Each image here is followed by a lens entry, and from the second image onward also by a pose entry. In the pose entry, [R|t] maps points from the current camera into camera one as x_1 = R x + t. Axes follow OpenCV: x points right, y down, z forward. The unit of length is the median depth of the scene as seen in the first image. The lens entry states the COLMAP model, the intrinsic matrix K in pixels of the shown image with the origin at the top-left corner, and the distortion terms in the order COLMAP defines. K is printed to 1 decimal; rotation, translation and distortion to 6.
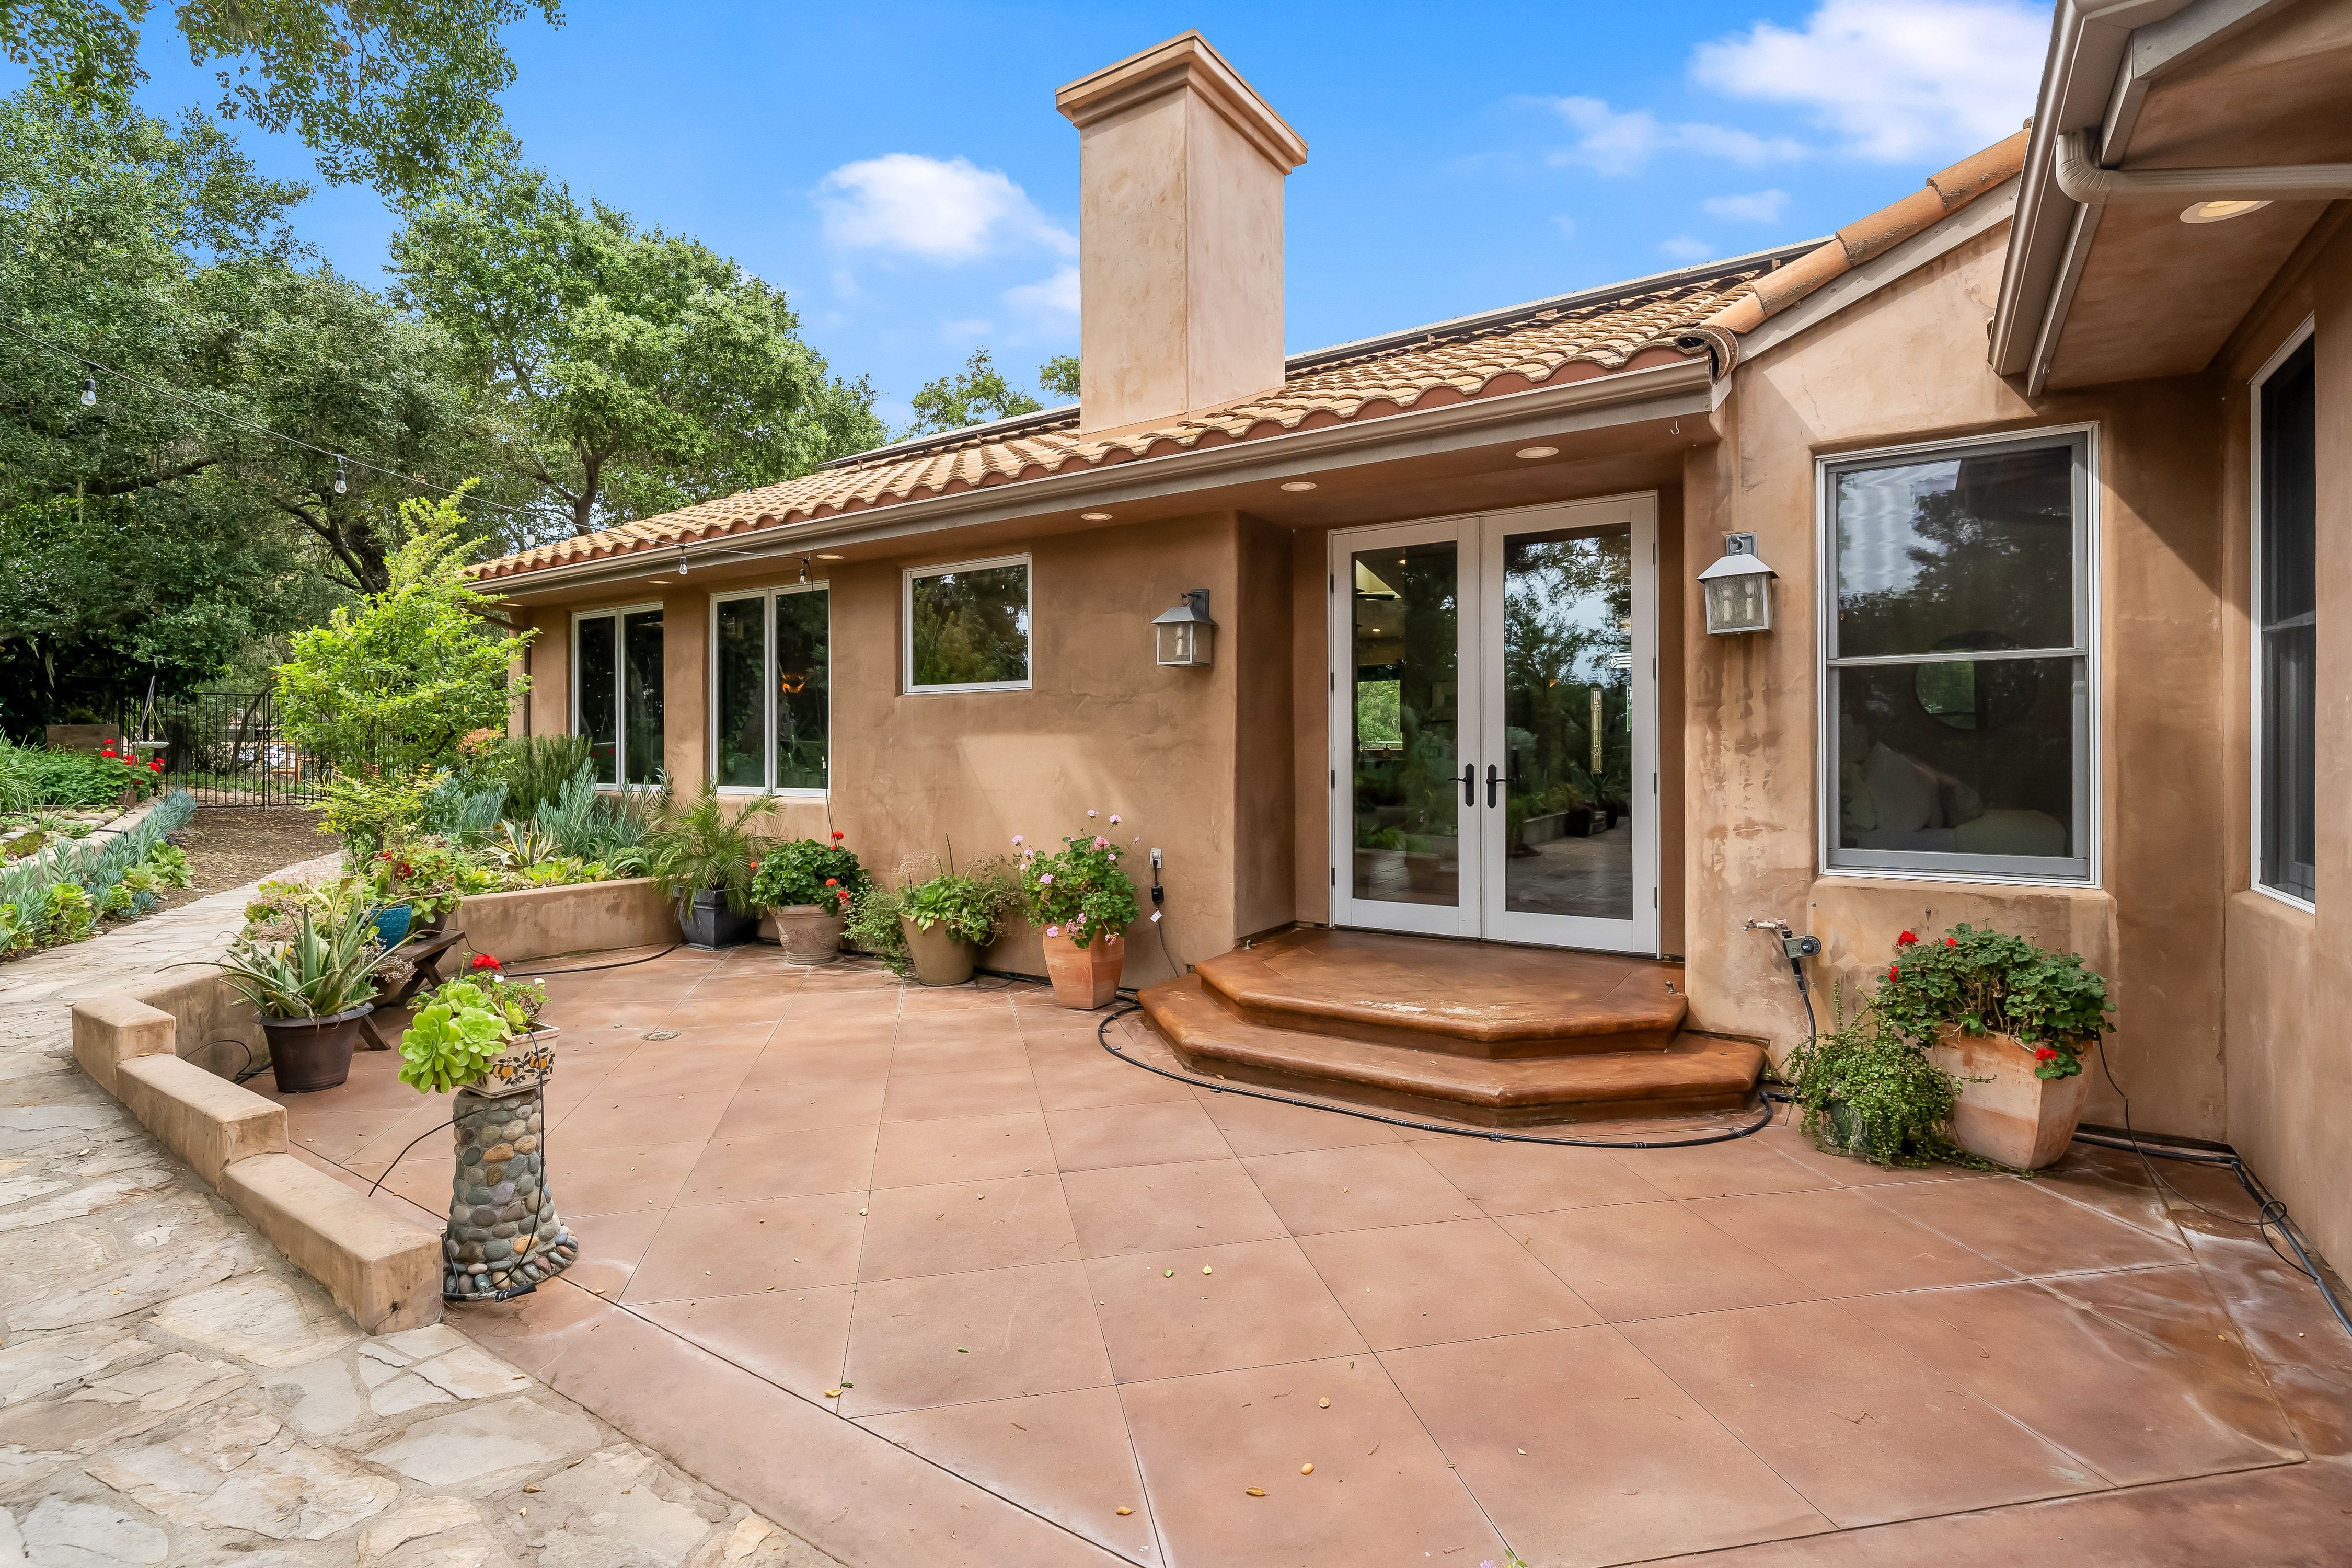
lens RADIAL K [[1097.5, 0, 1159.8], [0, 1097.5, 747.2], [0, 0, 1]] dist [-0.000229, -0.000137]
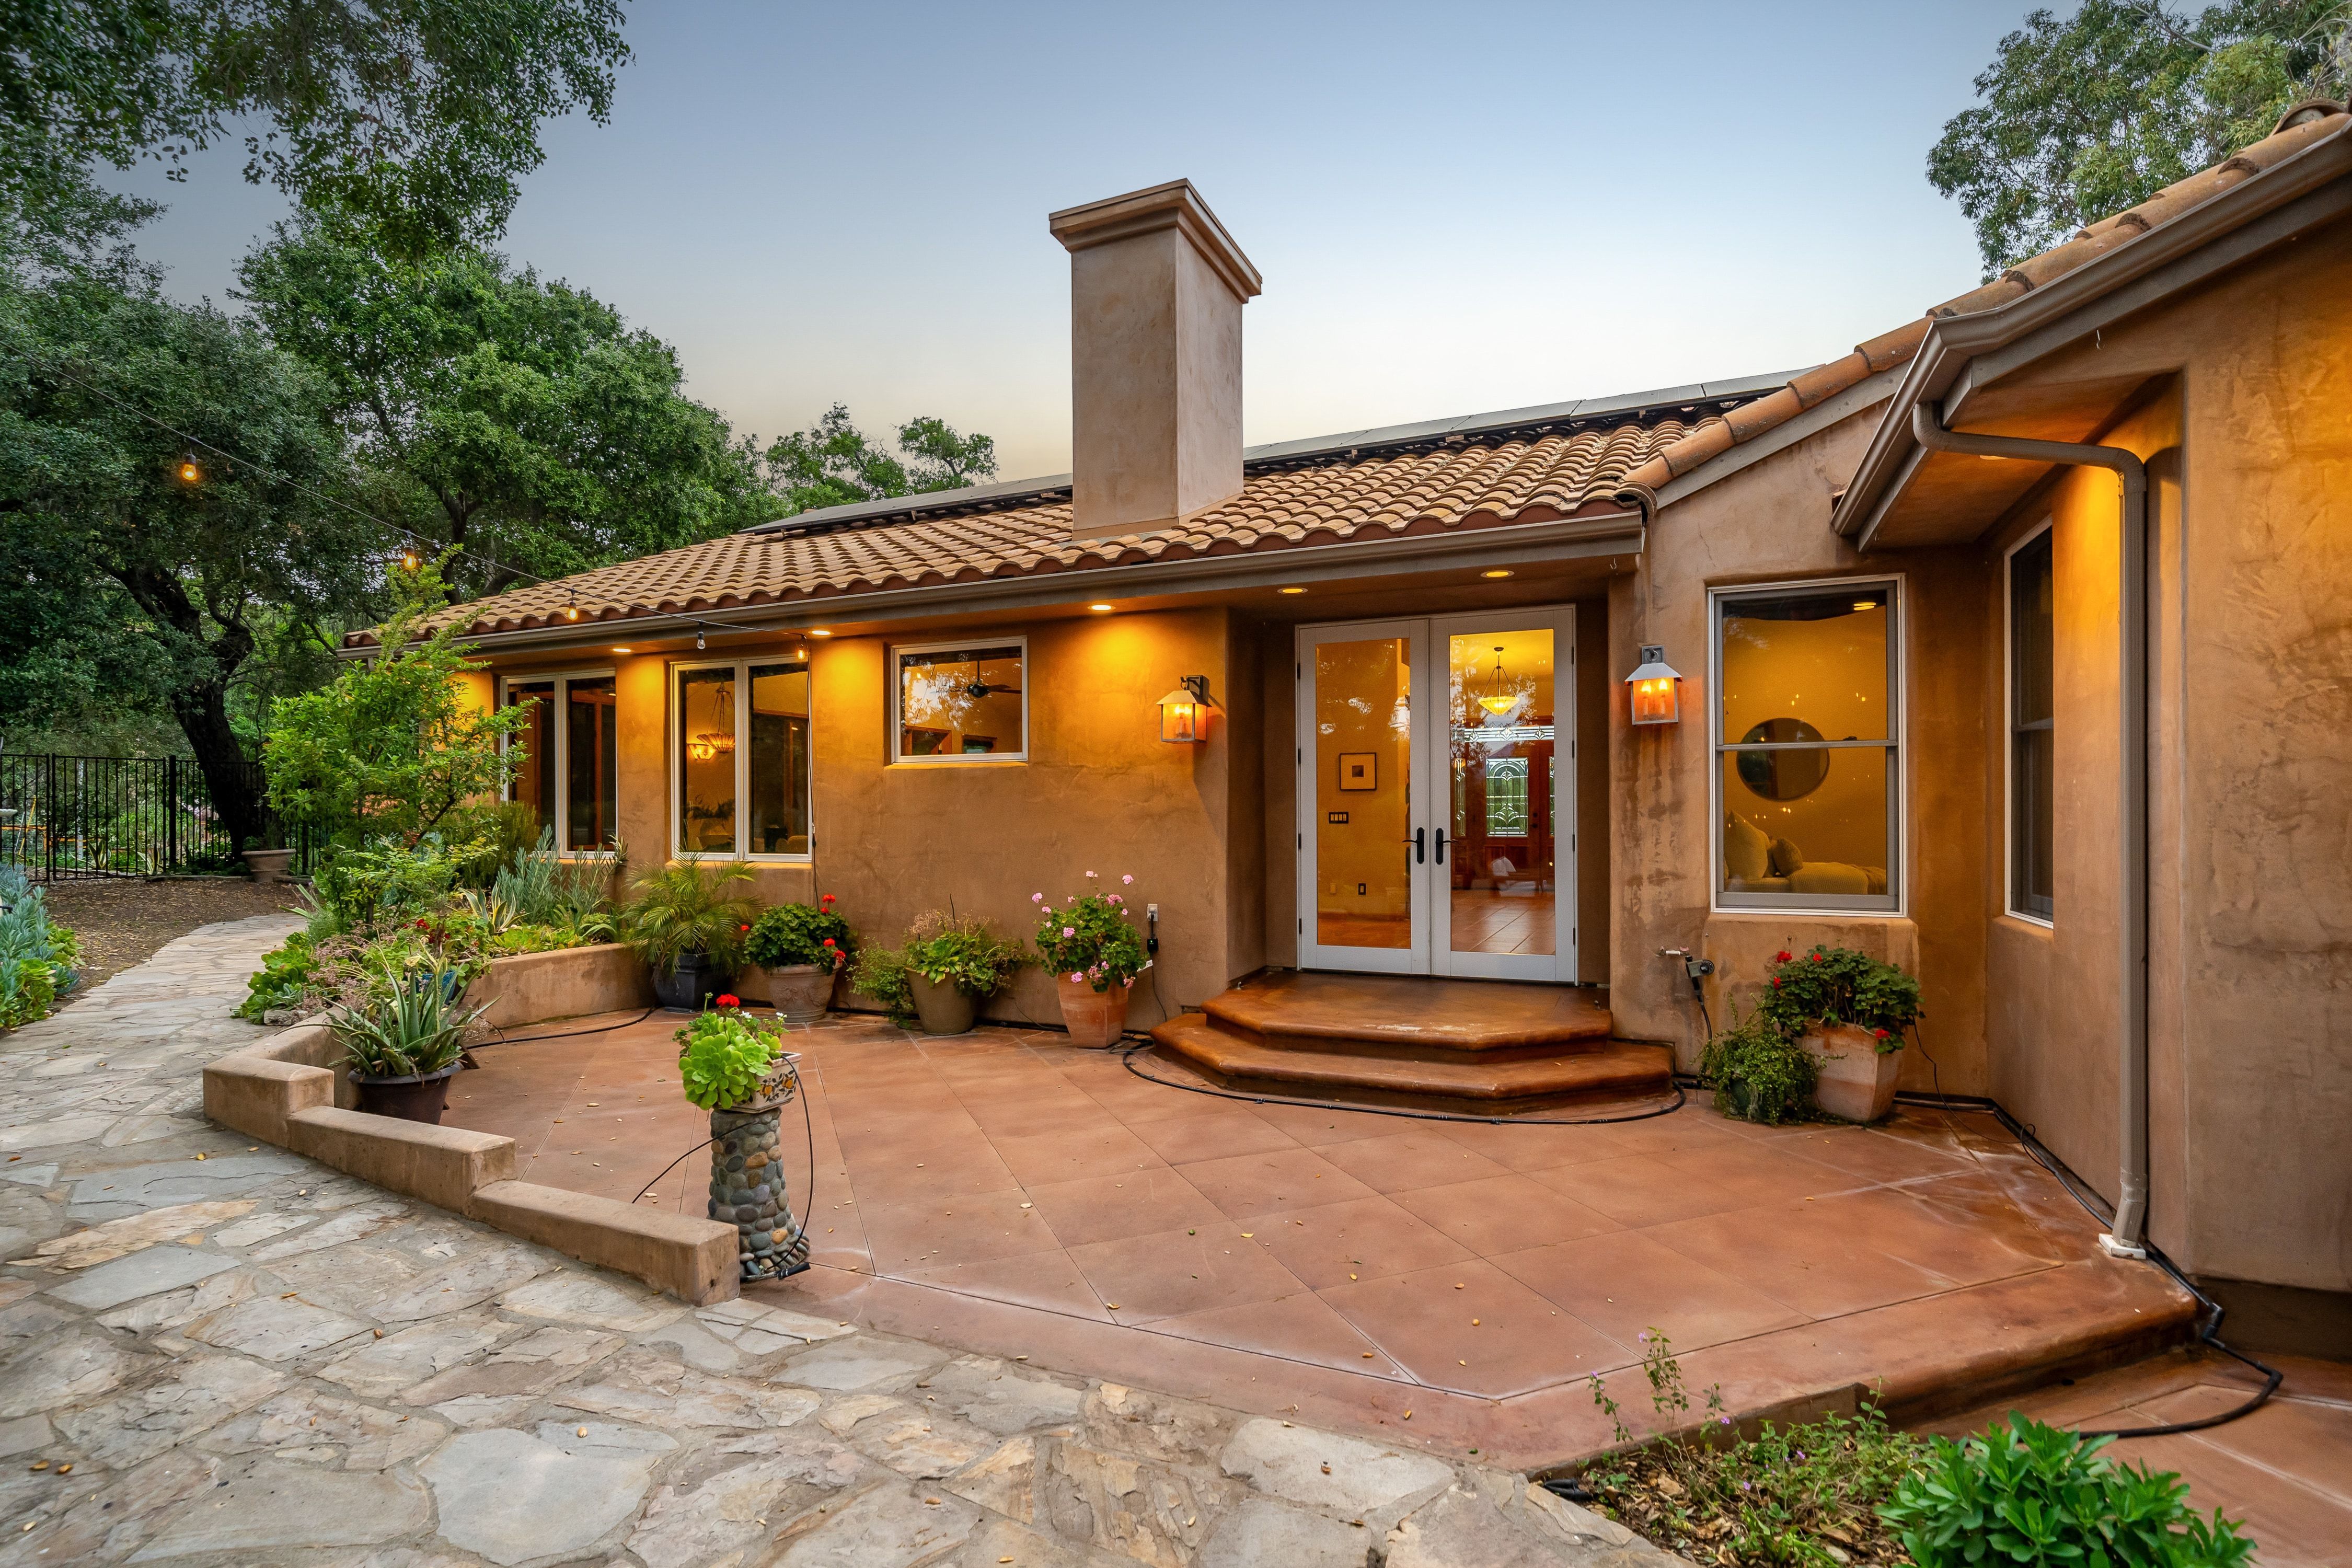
lens RADIAL K [[1097.5, 0, 1192.8], [0, 1097.5, 814.3], [0, 0, 1]] dist [-0.000229, -0.000137]
pose [[0.983661, -0.001633, 0.180021, -0.223896], [0.001359, 0.999998, 0.001647, -0.002187], [-0.180024, -0.001376, 0.983661, -0.155230]]
